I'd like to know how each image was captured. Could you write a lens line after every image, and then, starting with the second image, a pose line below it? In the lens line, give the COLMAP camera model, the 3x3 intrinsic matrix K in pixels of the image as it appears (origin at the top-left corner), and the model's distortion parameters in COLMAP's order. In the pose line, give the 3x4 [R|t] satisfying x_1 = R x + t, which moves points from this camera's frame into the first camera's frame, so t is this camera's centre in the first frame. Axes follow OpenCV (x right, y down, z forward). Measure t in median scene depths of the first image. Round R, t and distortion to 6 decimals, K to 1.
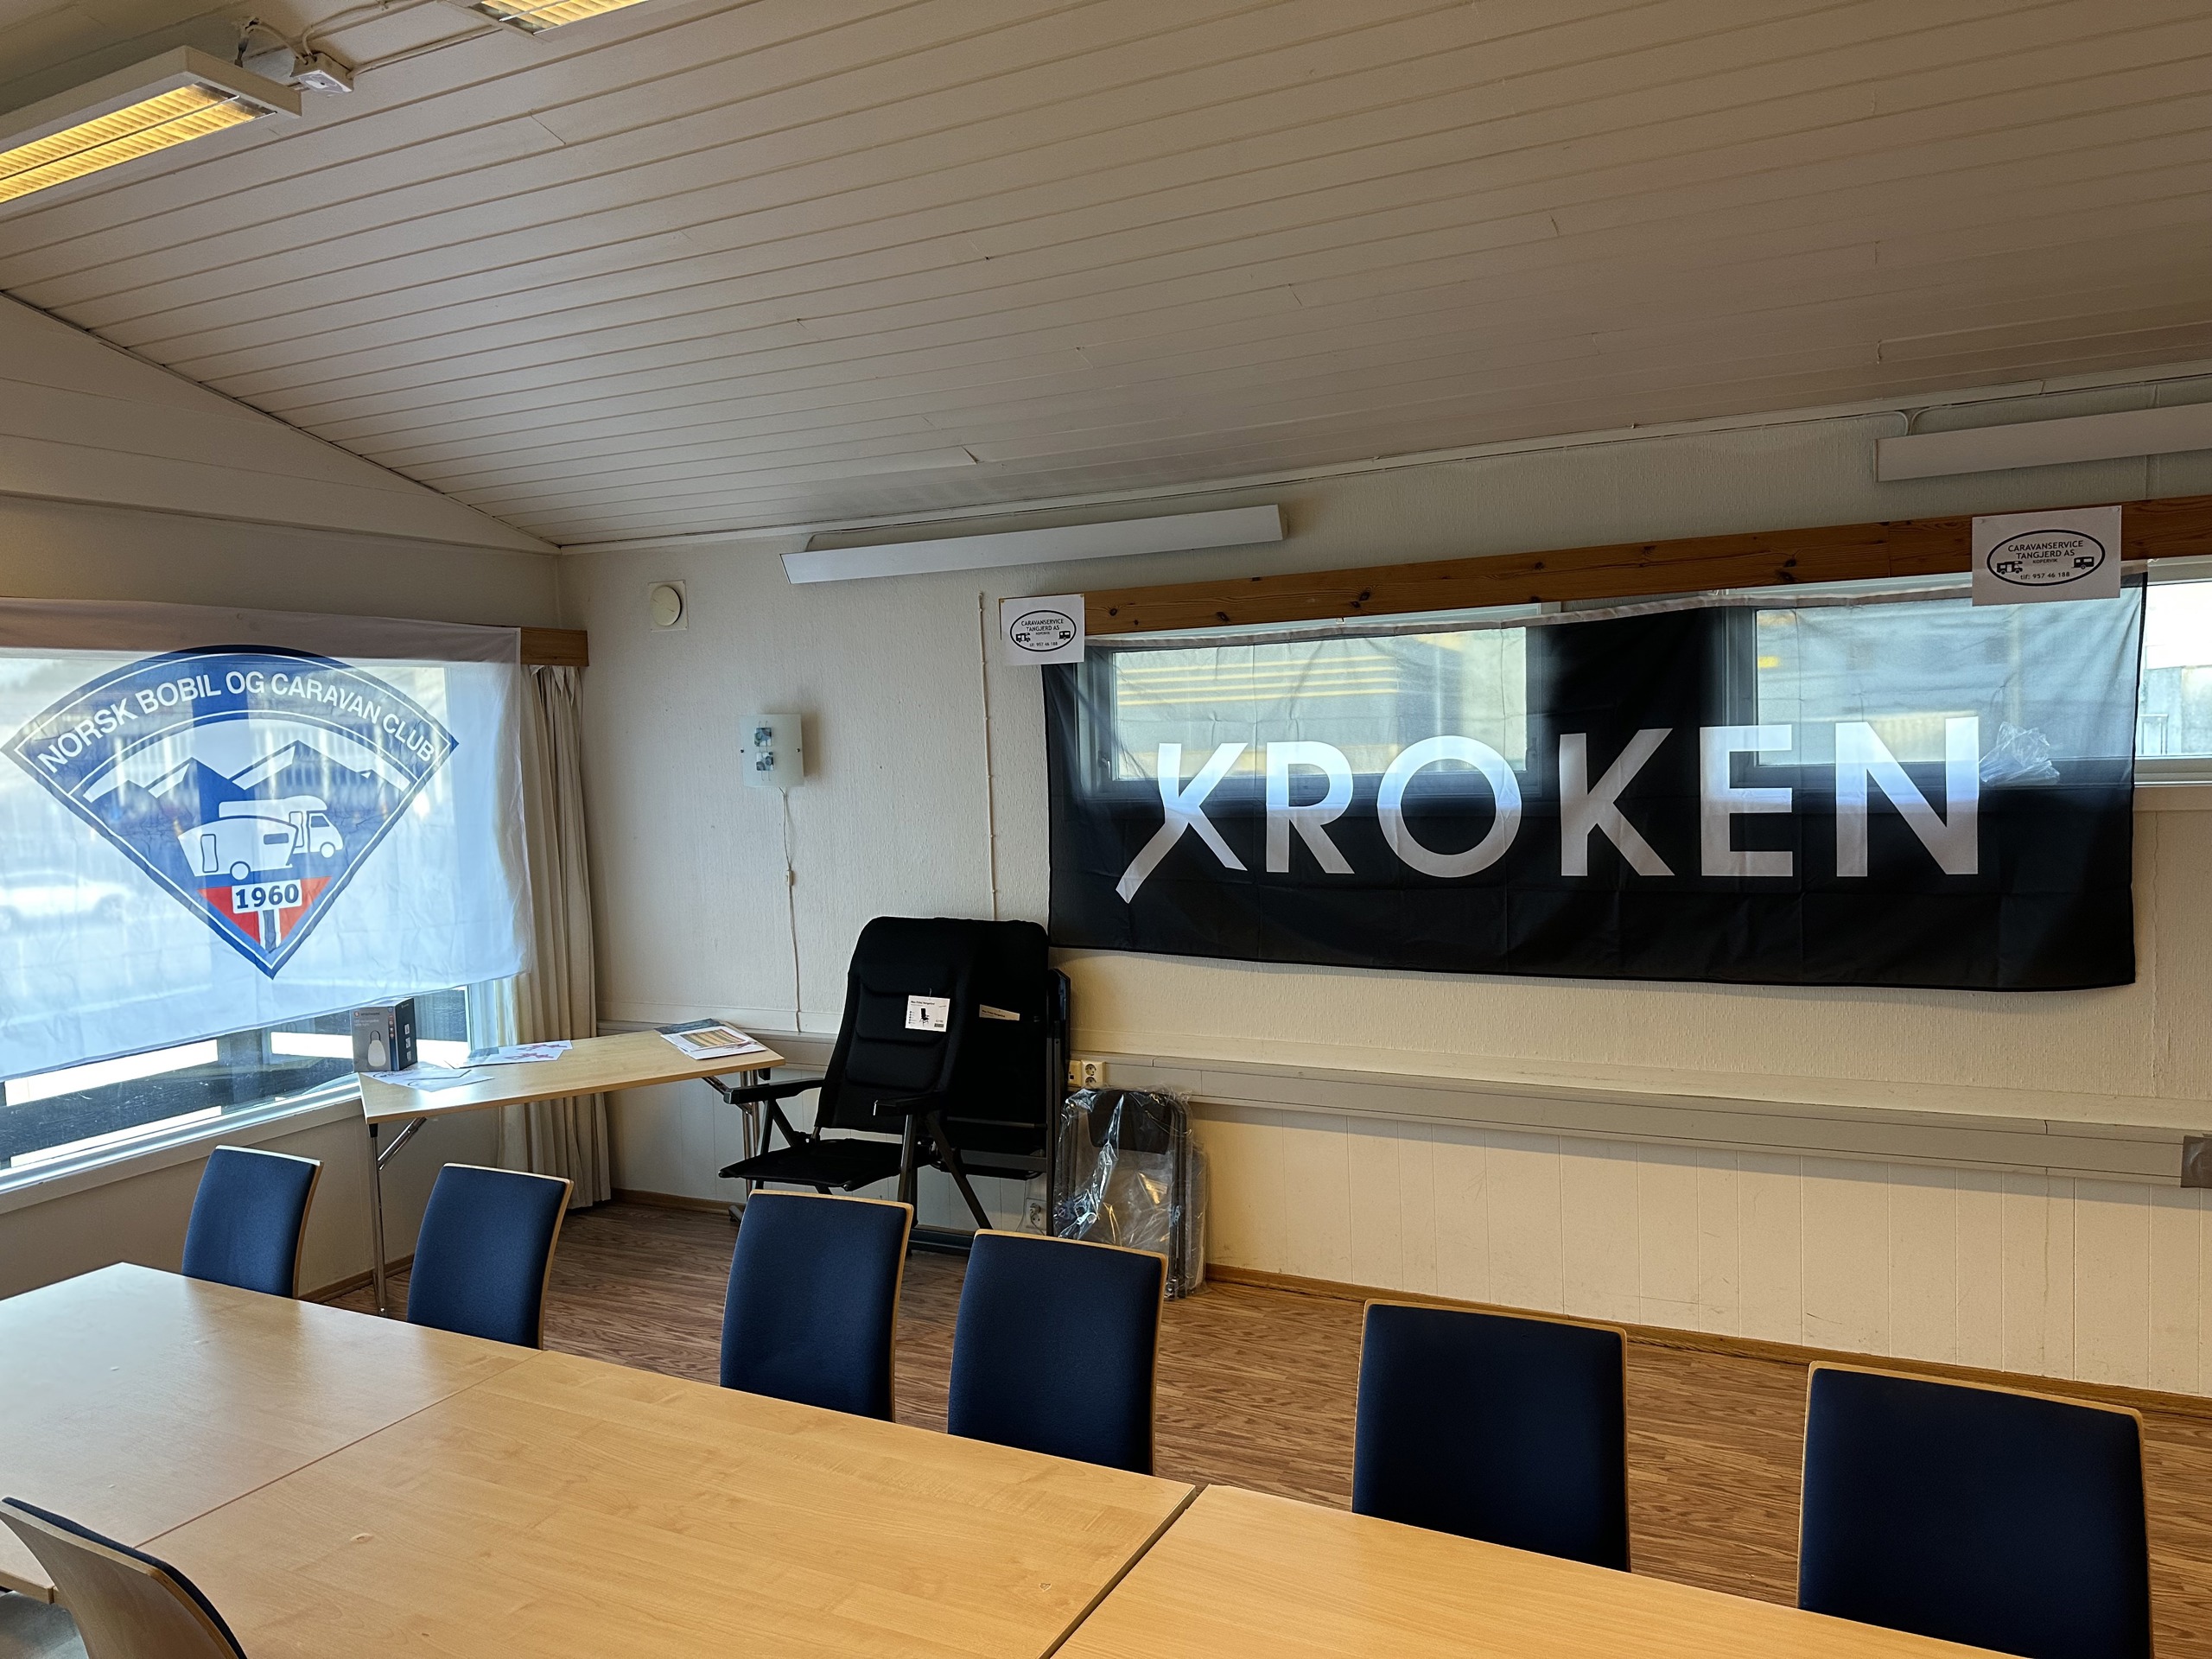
lens RADIAL K [[1509.8, 0, 1103.2], [0, 1509.8, 829.6], [0, 0, 1]] dist [0.020820, -0.023017]
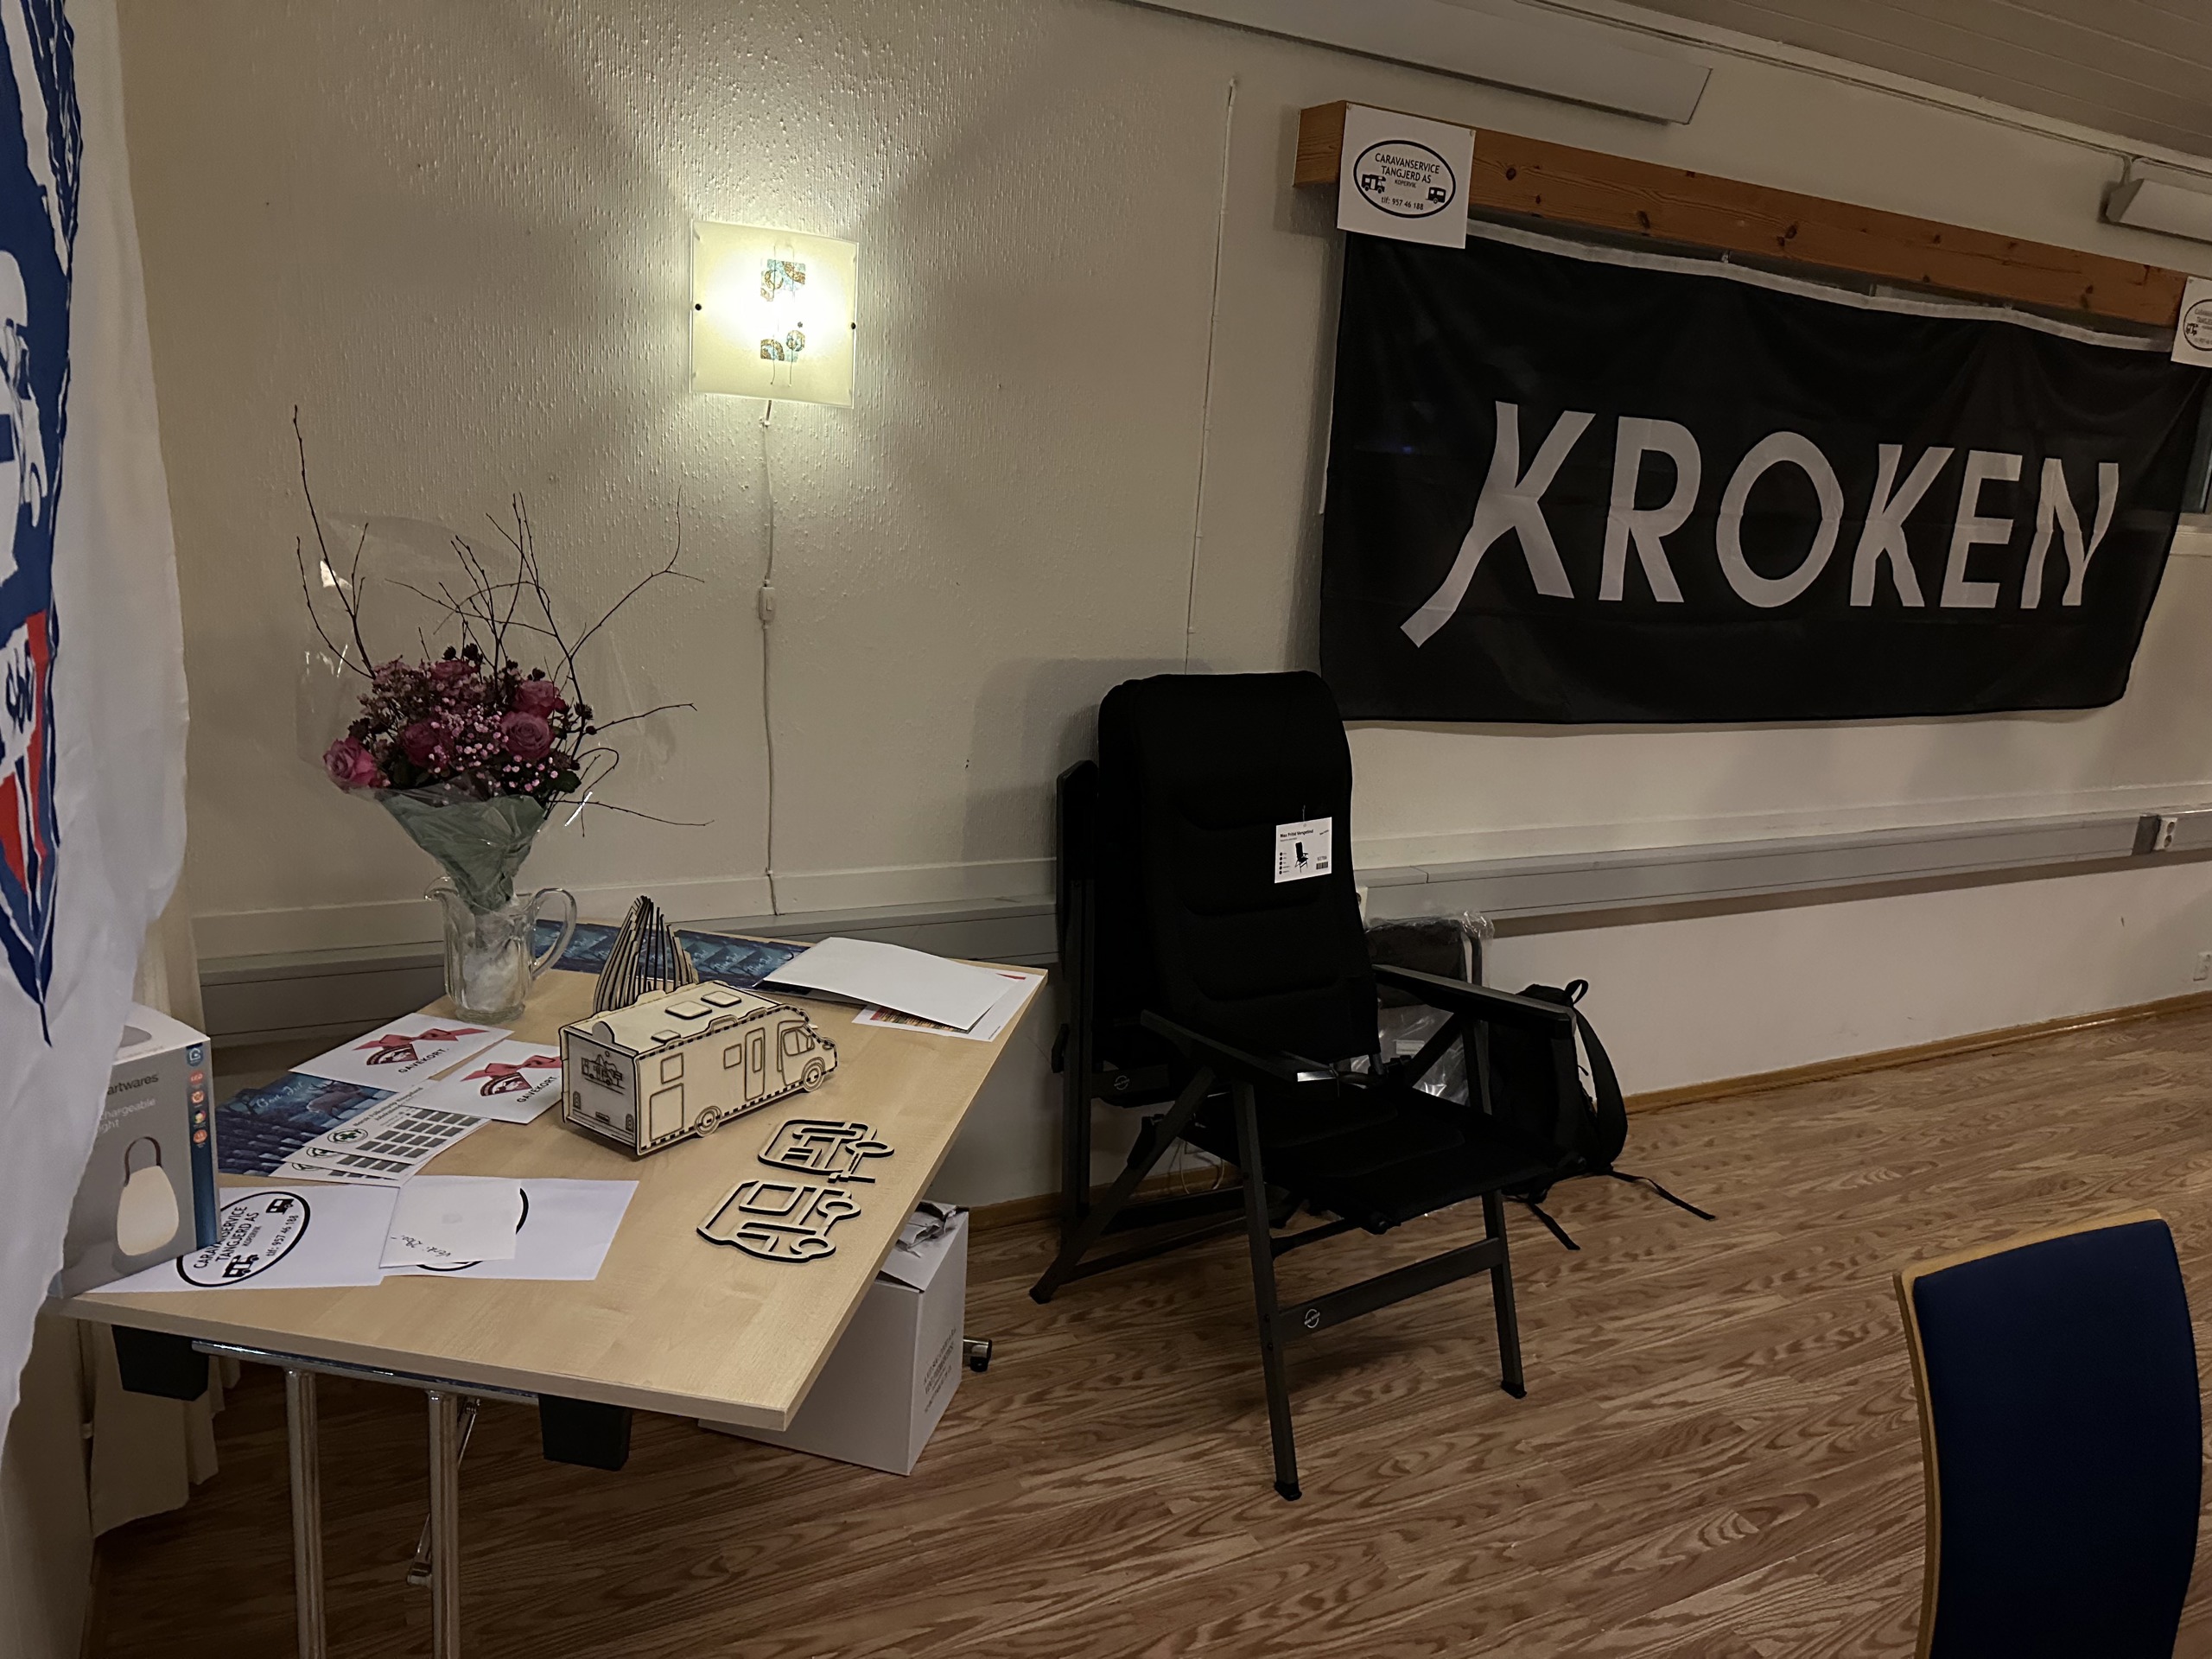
lens RADIAL K [[1509.8, 0, 1094.9], [0, 1509.8, 827.3], [0, 0, 1]] dist [0.020820, -0.023017]
pose [[0.587114, -0.120484, 0.800488, -0.548461], [-0.036912, 0.983849, 0.175155, 0.014701], [-0.808662, -0.132384, 0.573184, 0.658314]]
